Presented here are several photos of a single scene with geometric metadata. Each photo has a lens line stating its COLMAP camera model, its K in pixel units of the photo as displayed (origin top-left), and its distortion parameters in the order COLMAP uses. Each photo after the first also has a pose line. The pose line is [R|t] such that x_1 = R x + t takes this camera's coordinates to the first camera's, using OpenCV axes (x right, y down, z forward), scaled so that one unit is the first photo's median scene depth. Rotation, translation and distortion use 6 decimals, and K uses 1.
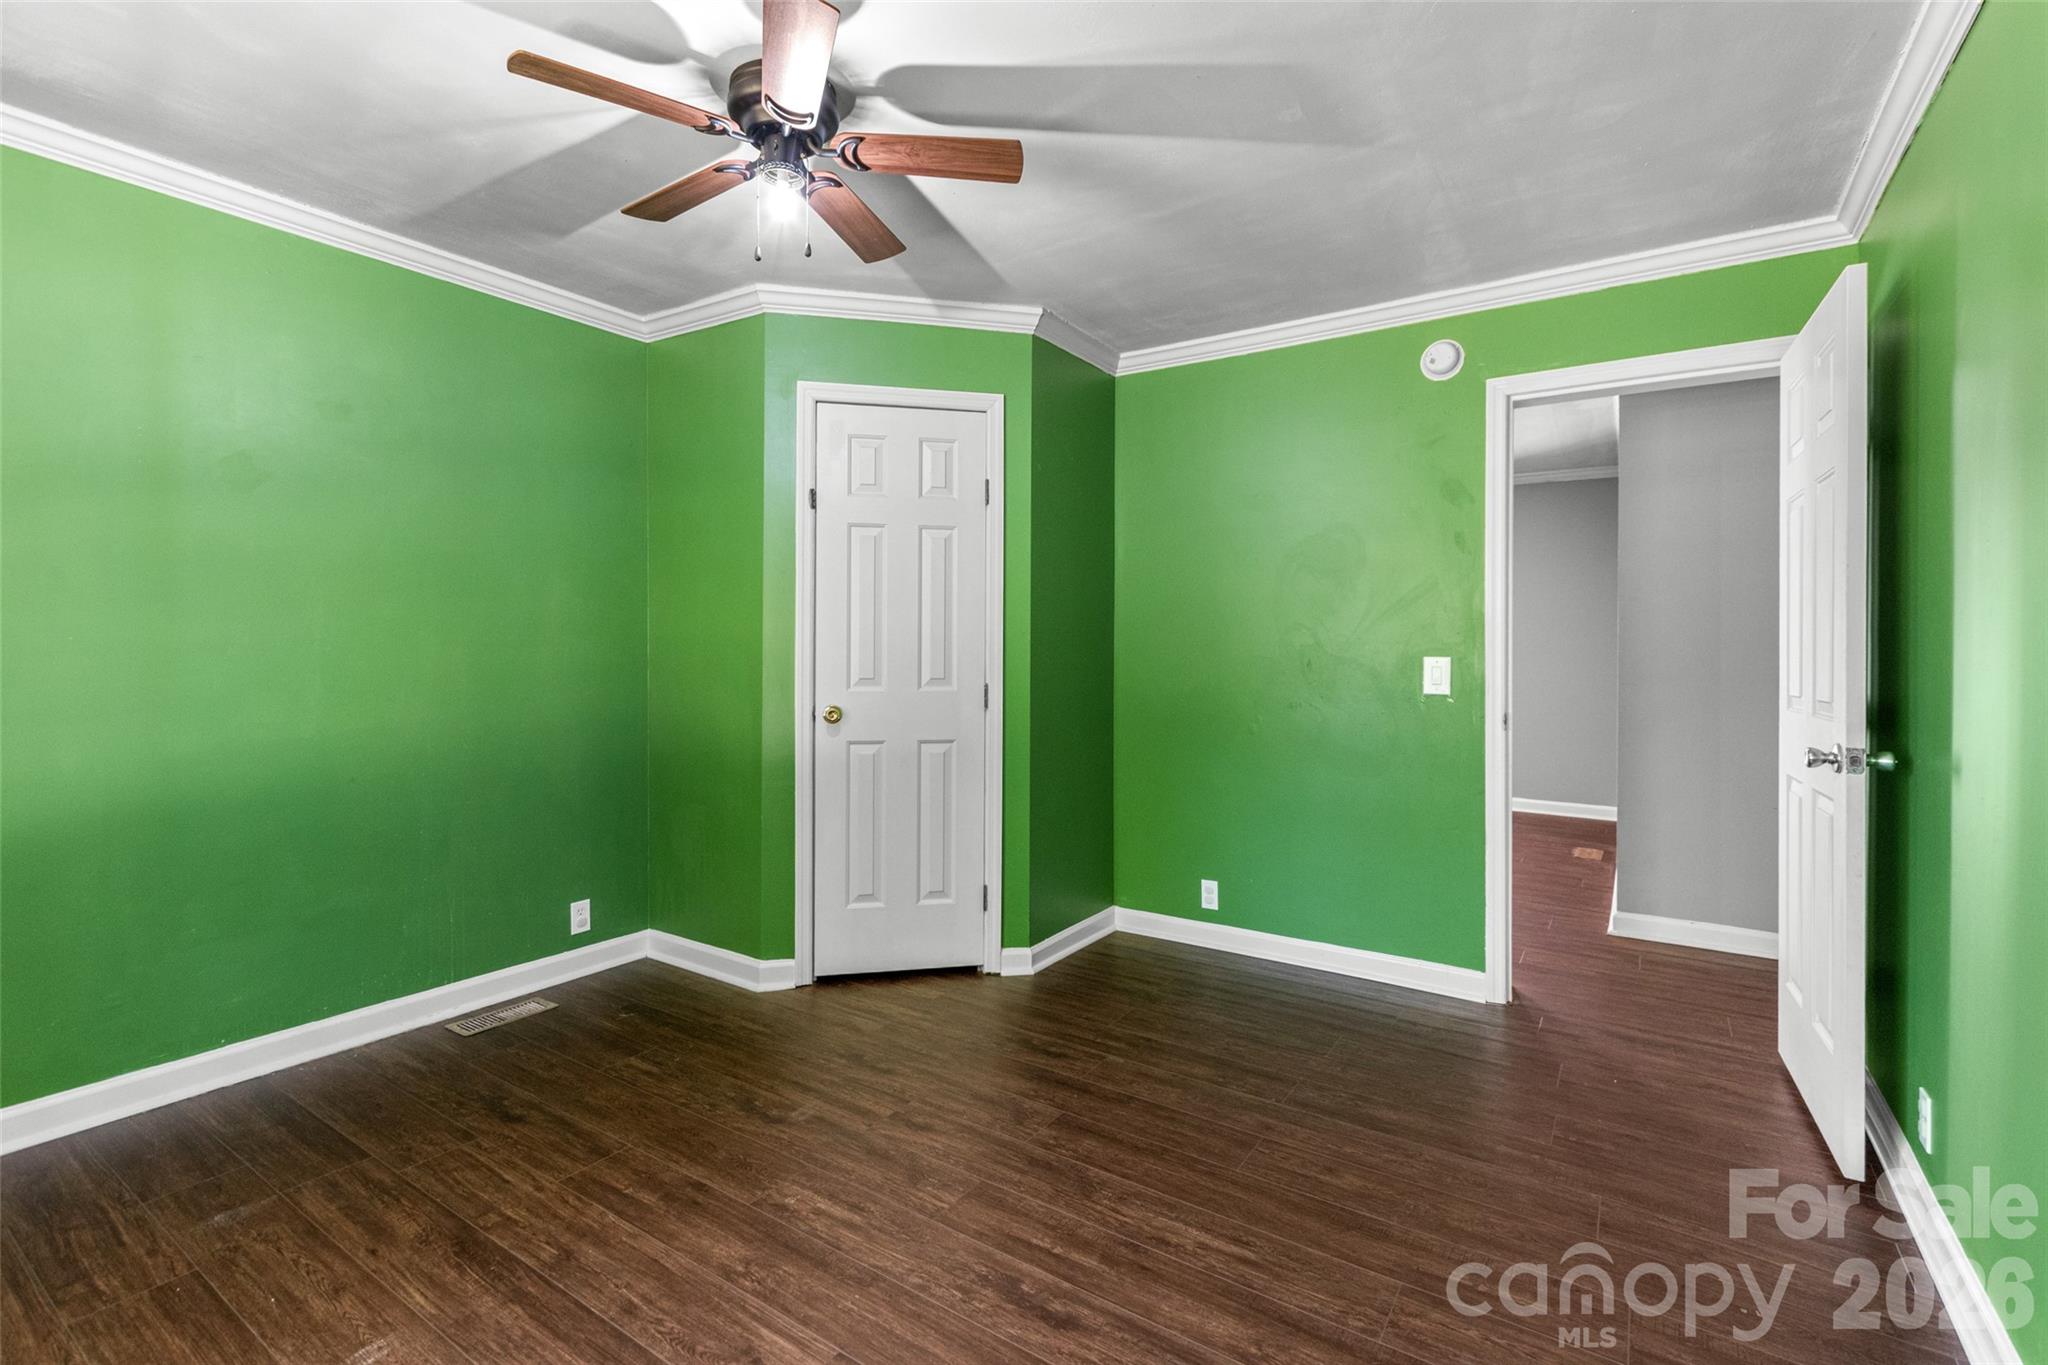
lens RADIAL K [[904.3, 0, 1024.0], [0, 904.3, 682.5], [0, 0, 1]] dist [0.001968, -0.000140]
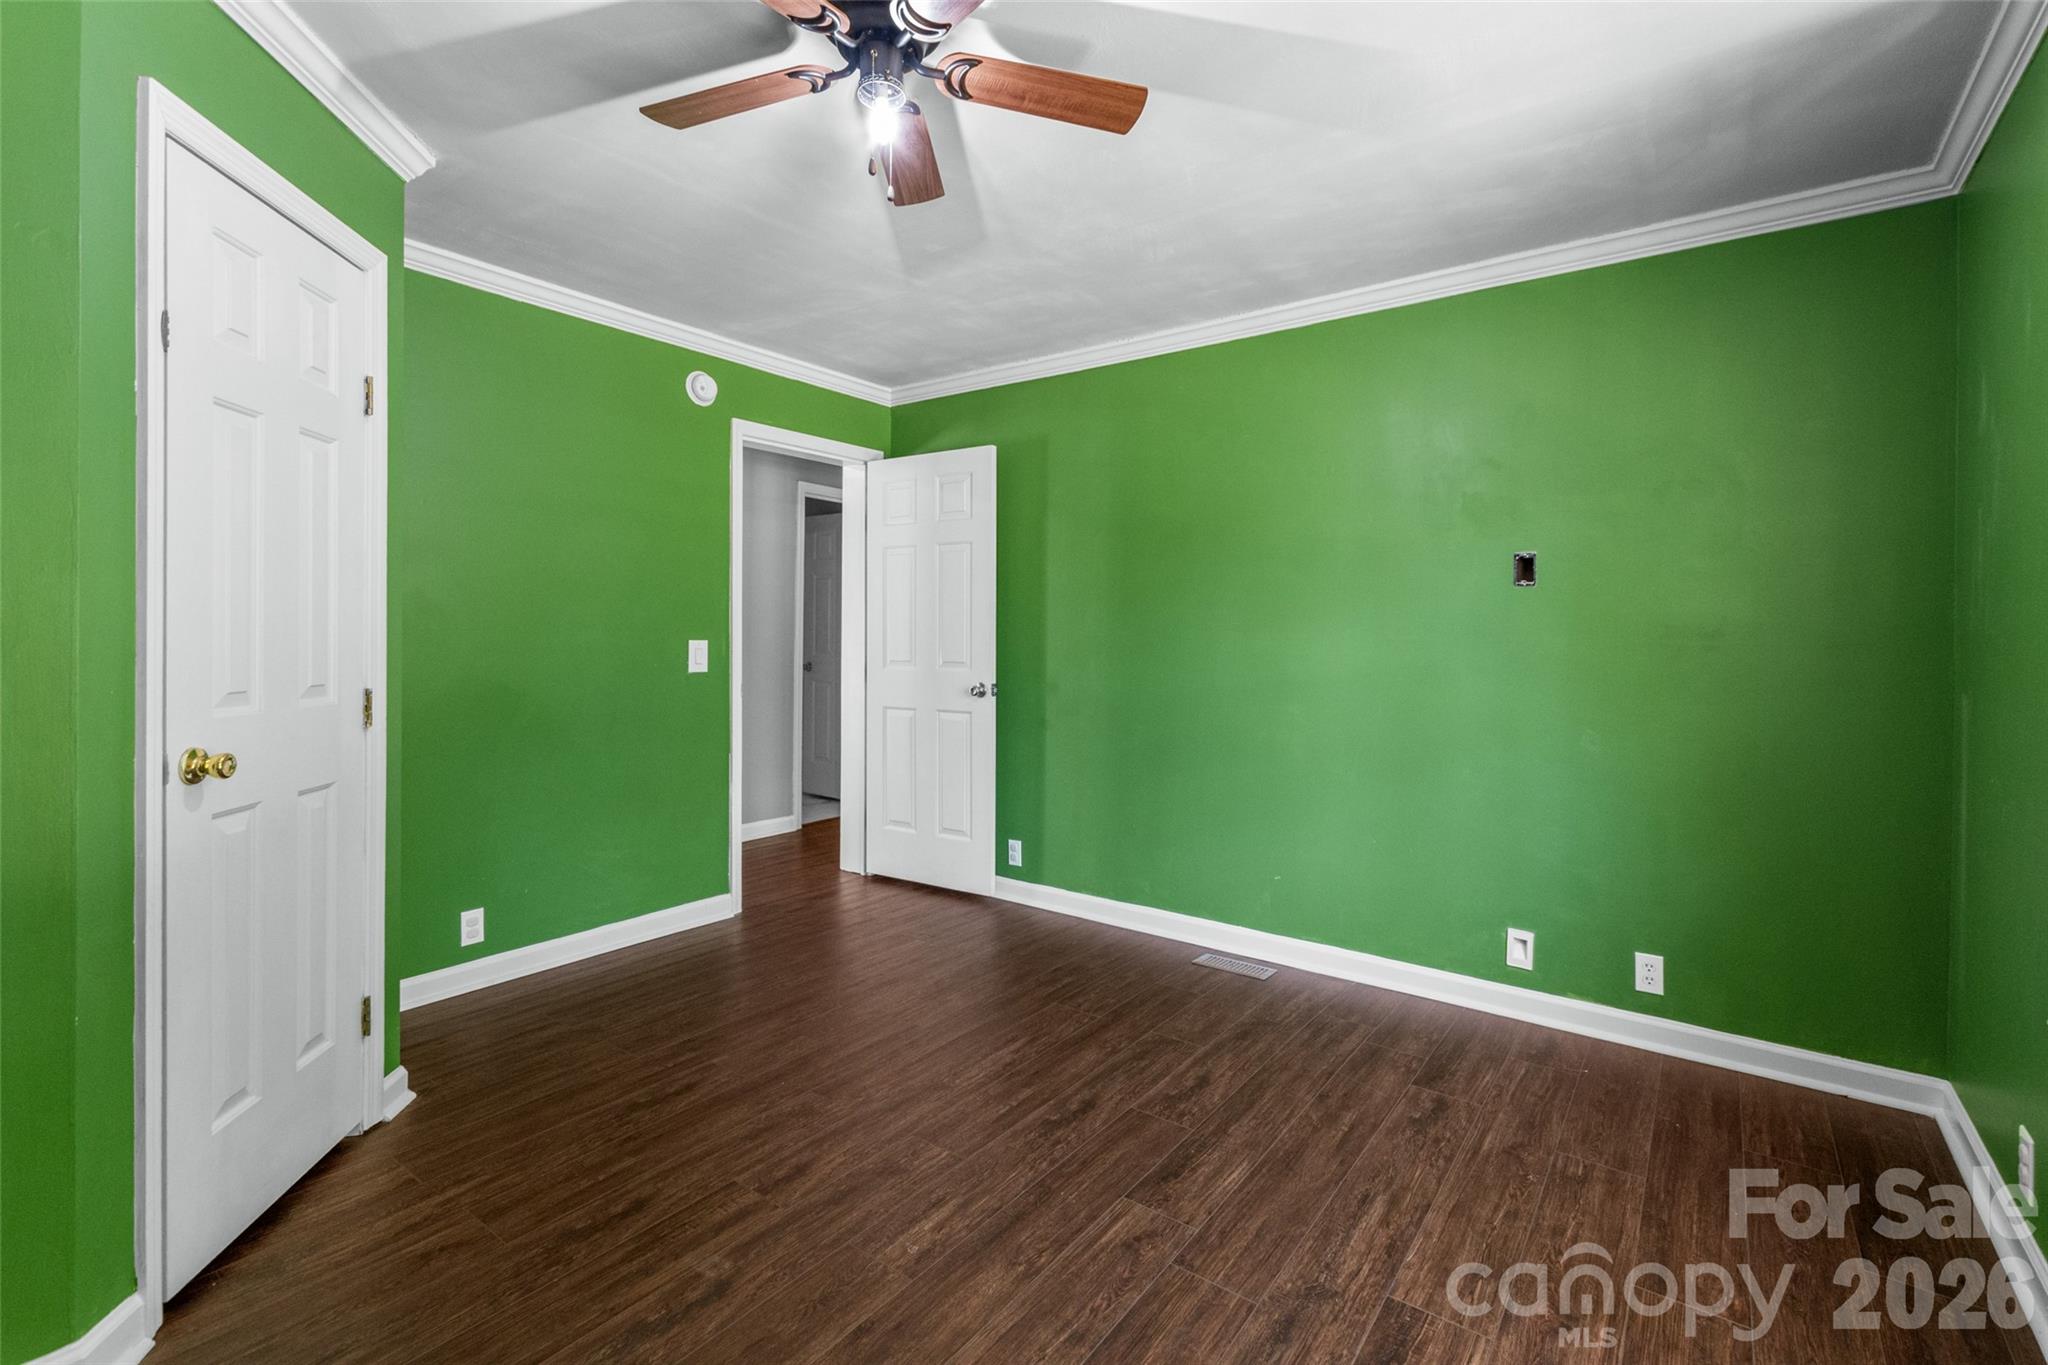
lens RADIAL K [[925.1, 0, 1024.5], [0, 925.1, 675.4], [0, 0, 1]] dist [0.001952, -0.000194]
pose [[0.050127, -0.048645, 0.997557, -0.794578], [0.029950, 0.998437, 0.047183, -0.029997], [-0.998294, 0.027512, 0.051506, 0.569066]]
